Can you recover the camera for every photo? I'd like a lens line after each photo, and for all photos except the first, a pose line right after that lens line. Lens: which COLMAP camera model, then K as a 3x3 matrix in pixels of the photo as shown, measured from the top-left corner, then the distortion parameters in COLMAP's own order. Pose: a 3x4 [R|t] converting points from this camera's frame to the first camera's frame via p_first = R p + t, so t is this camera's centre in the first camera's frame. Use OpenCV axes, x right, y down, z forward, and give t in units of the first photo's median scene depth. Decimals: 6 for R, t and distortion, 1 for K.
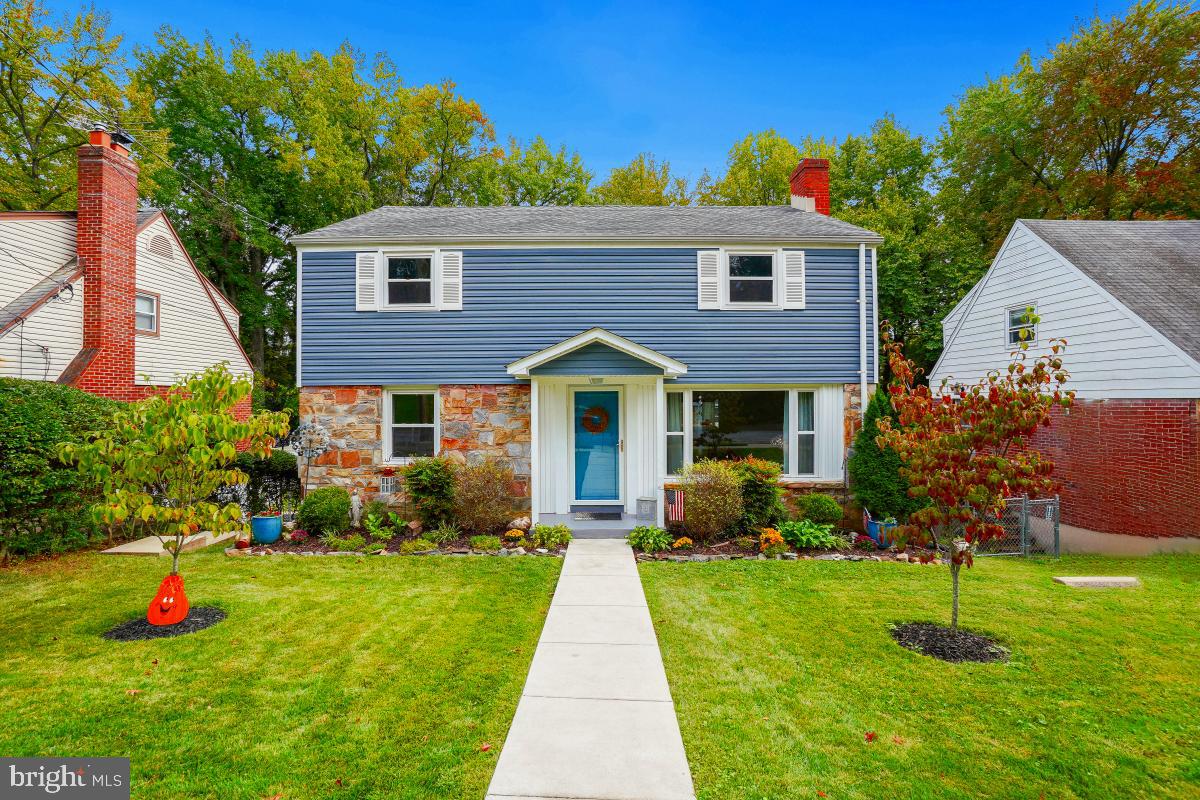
lens RADIAL K [[549.2, 0, 602.1], [0, 549.2, 394.6], [0, 0, 1]] dist [-0.043247, 0.001464]
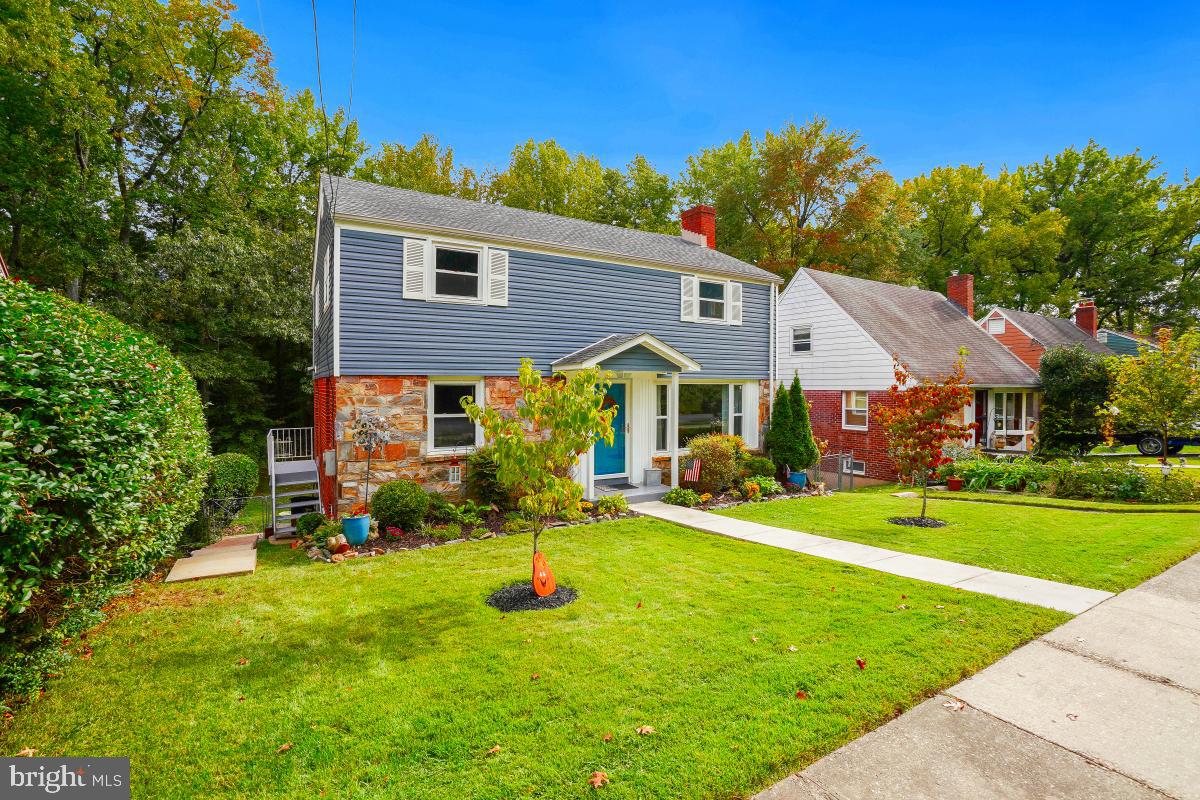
lens RADIAL K [[549.2, 0, 594.7], [0, 549.2, 397.1], [0, 0, 1]] dist [-0.043247, 0.001464]
pose [[0.863296, -0.003697, 0.504684, -0.645875], [-0.005702, 0.999838, 0.017078, 0.003197], [-0.504665, -0.017621, 0.863135, -0.013008]]
